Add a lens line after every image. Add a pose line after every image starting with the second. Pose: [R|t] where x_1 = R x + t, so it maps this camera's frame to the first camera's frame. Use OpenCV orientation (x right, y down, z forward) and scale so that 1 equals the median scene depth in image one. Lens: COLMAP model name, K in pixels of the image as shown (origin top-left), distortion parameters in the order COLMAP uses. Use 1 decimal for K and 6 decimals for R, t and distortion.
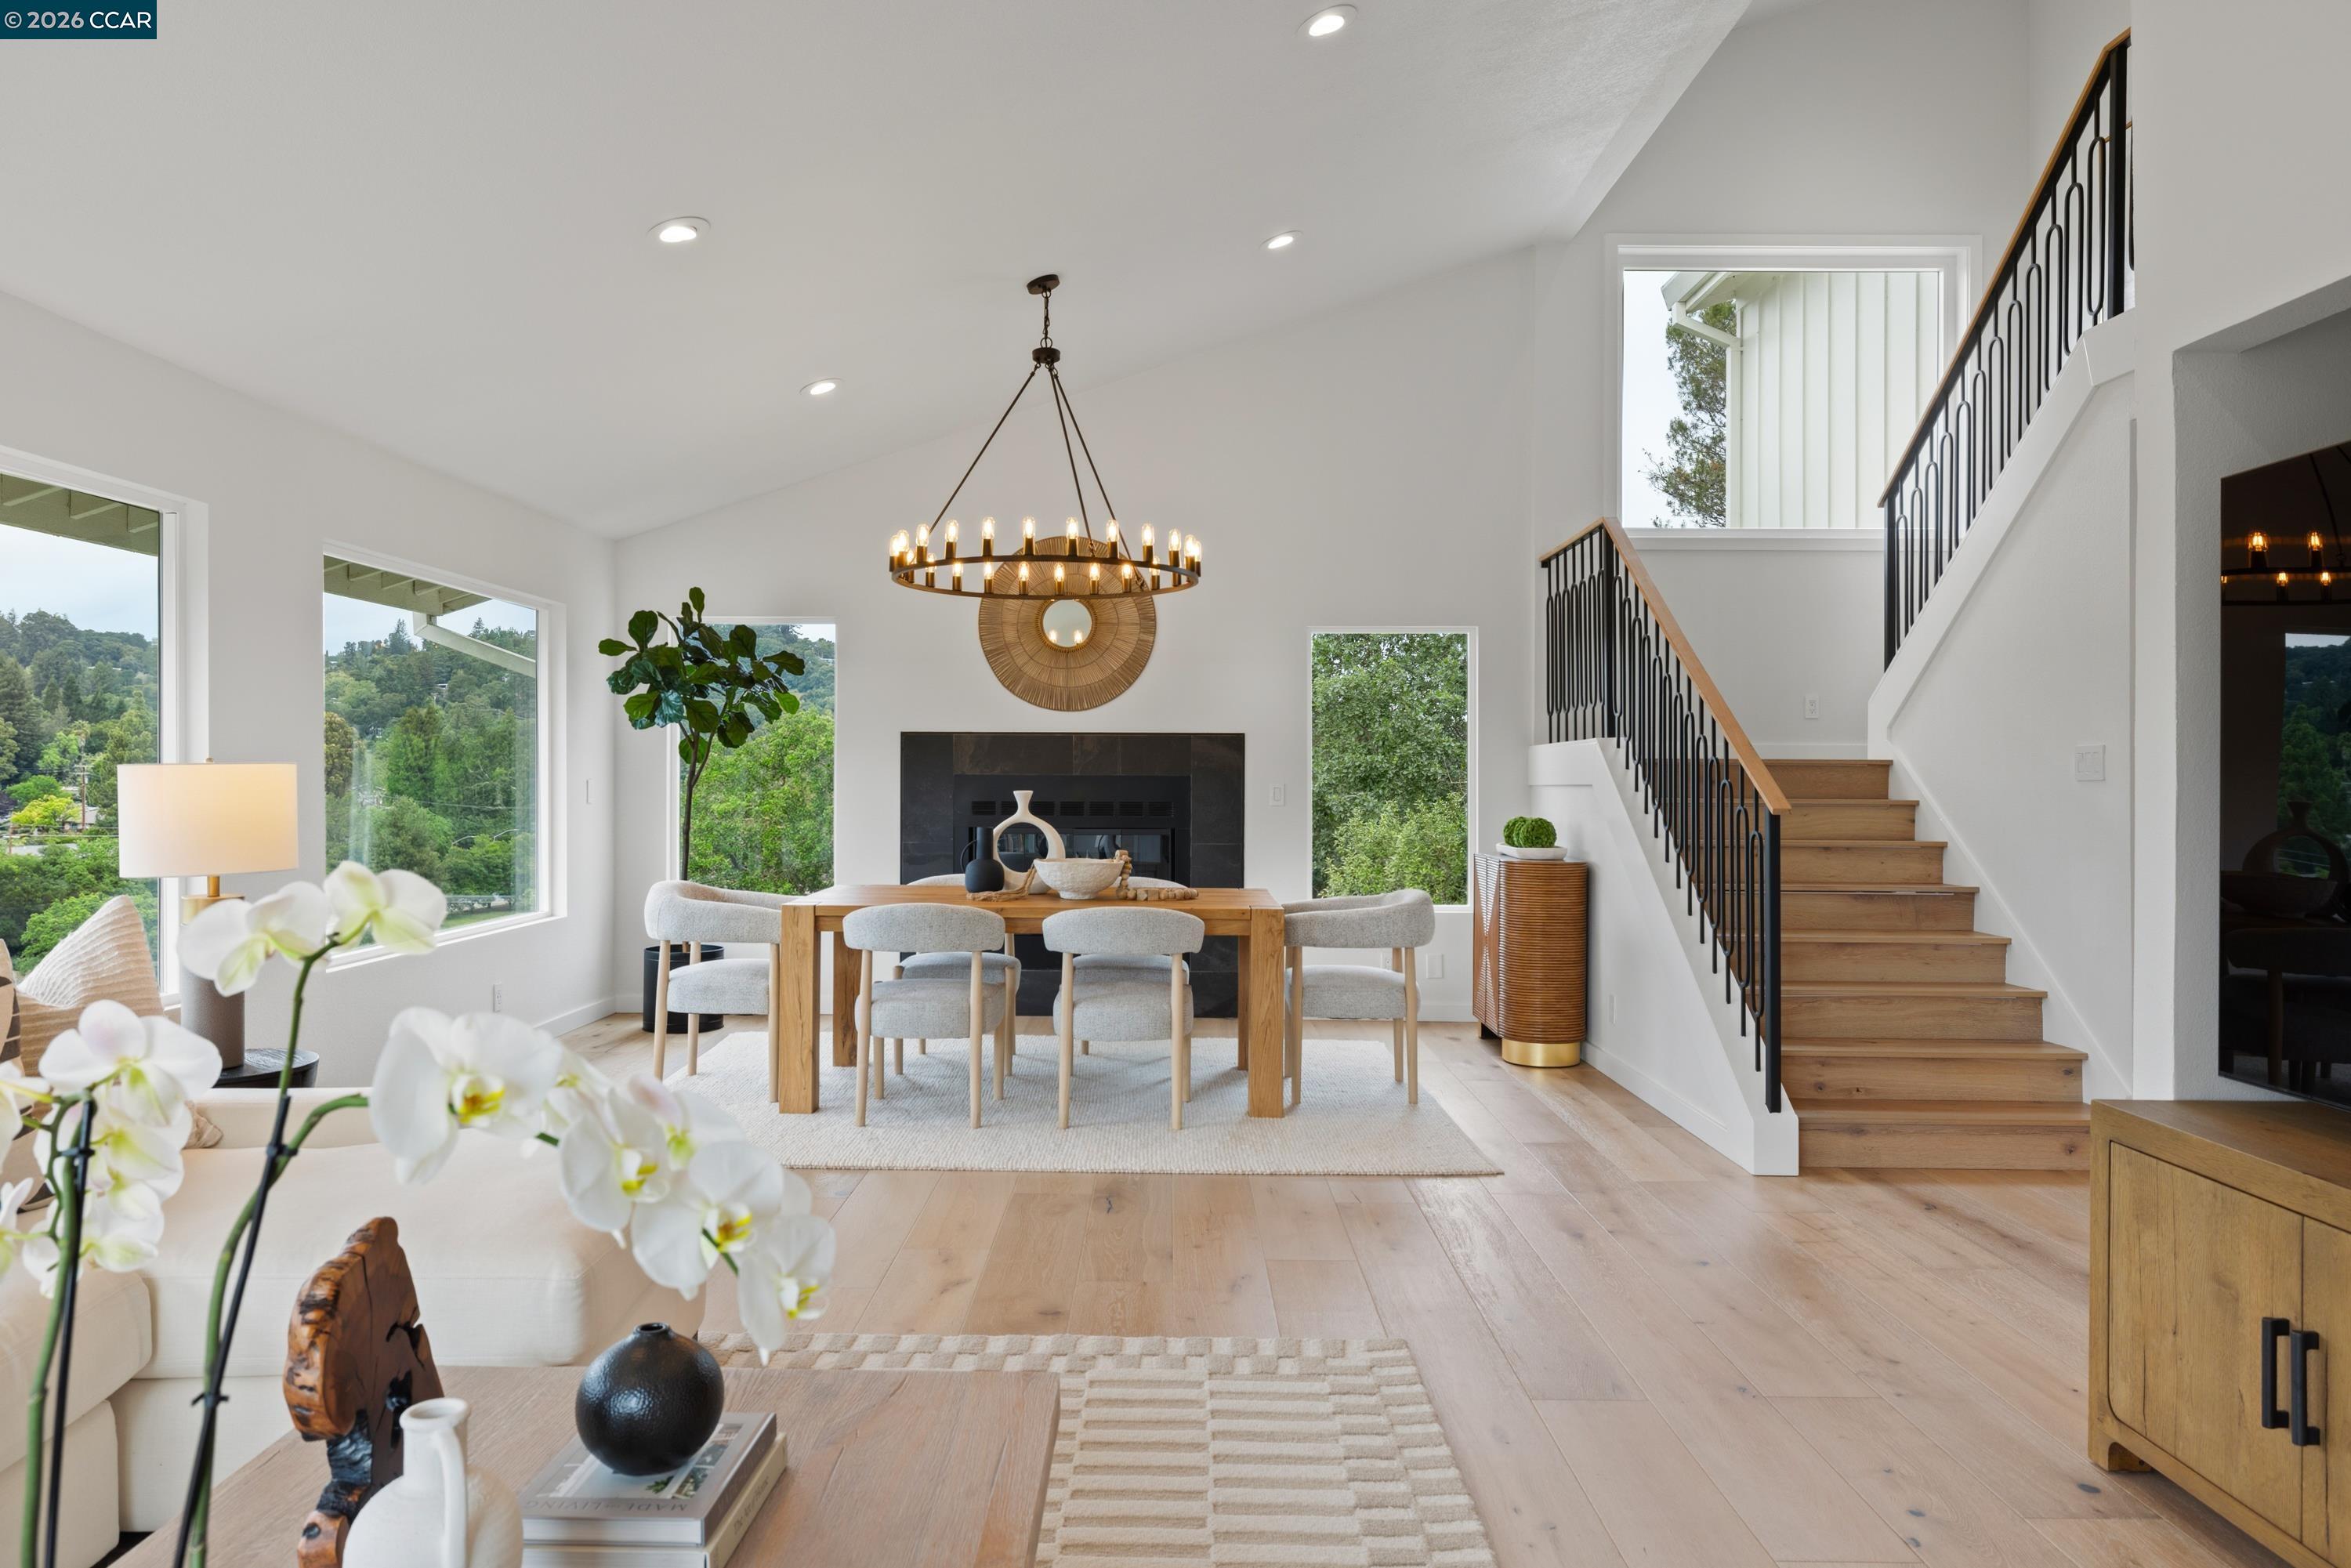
lens RADIAL K [[1547.0, 0, 1173.1], [0, 1547.0, 786.5], [0, 0, 1]] dist [0.001244, 0.000243]
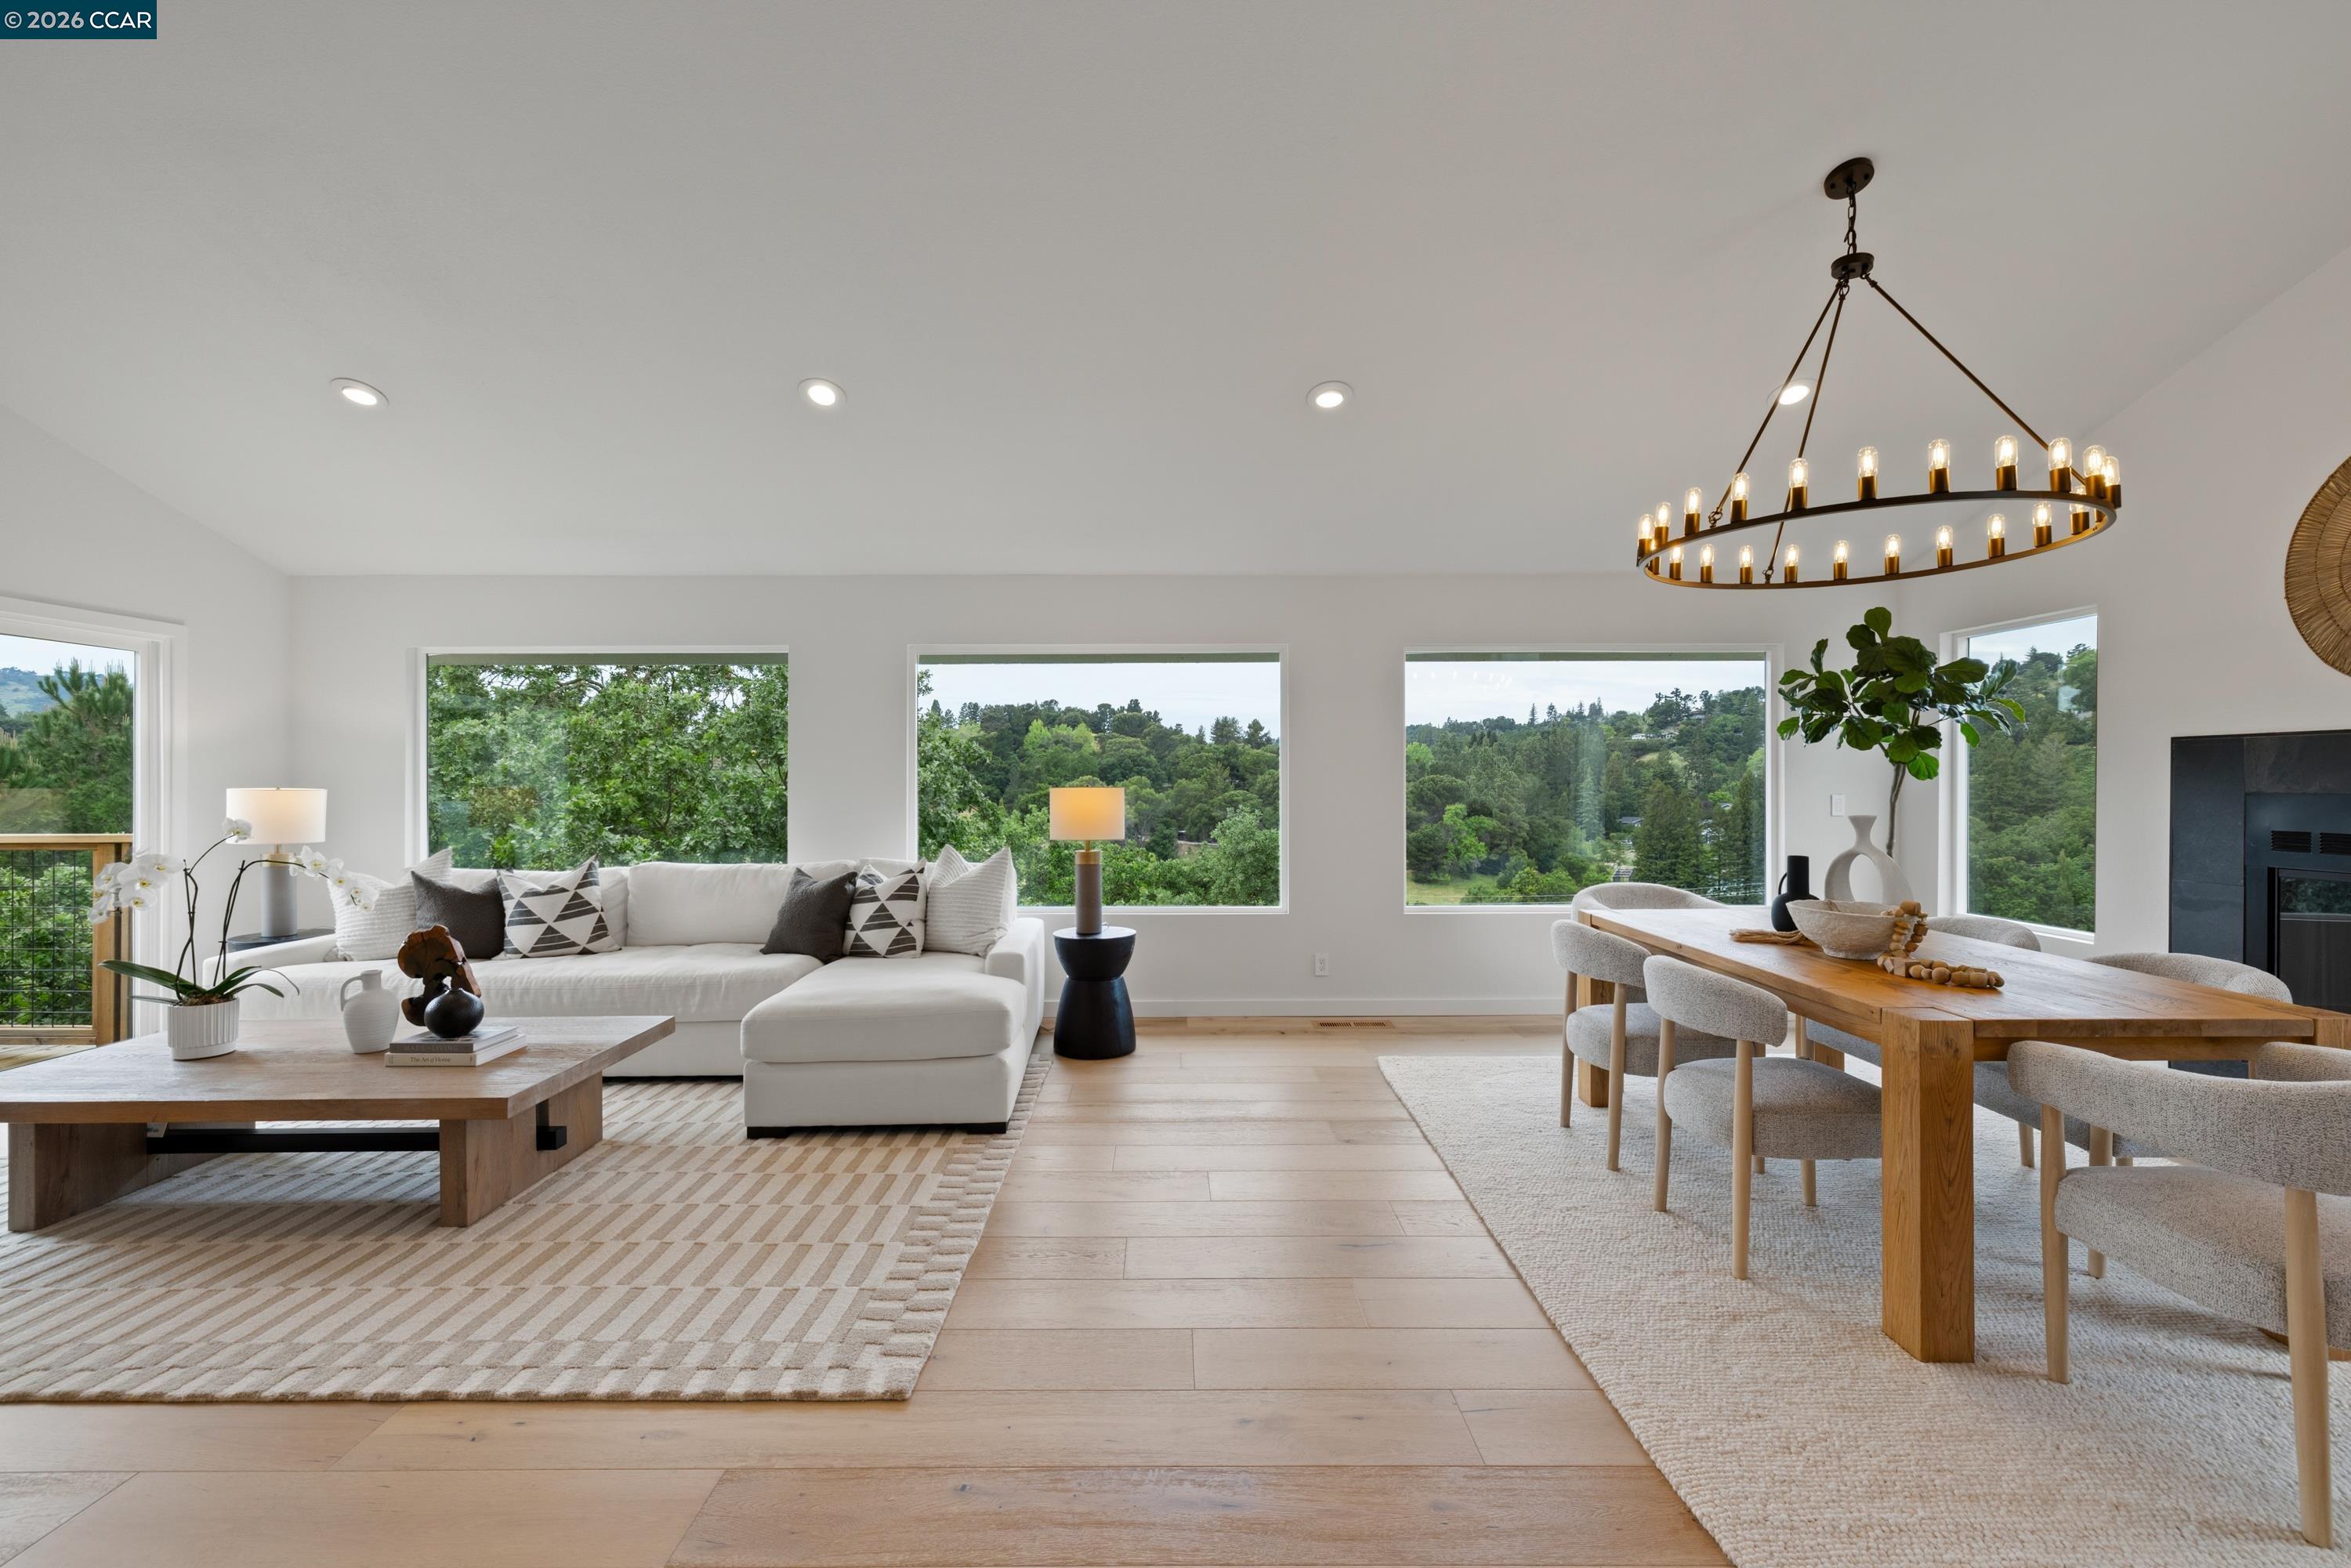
lens RADIAL K [[1018.8, 0, 1176.3], [0, 1018.8, 784.1], [0, 0, 1]] dist [-0.022222, -0.000196]
pose [[0.003640, -0.009563, -0.999948, 0.779500], [-0.007883, 0.999923, -0.009591, -0.006495], [0.999962, 0.007917, 0.003564, 1.179395]]
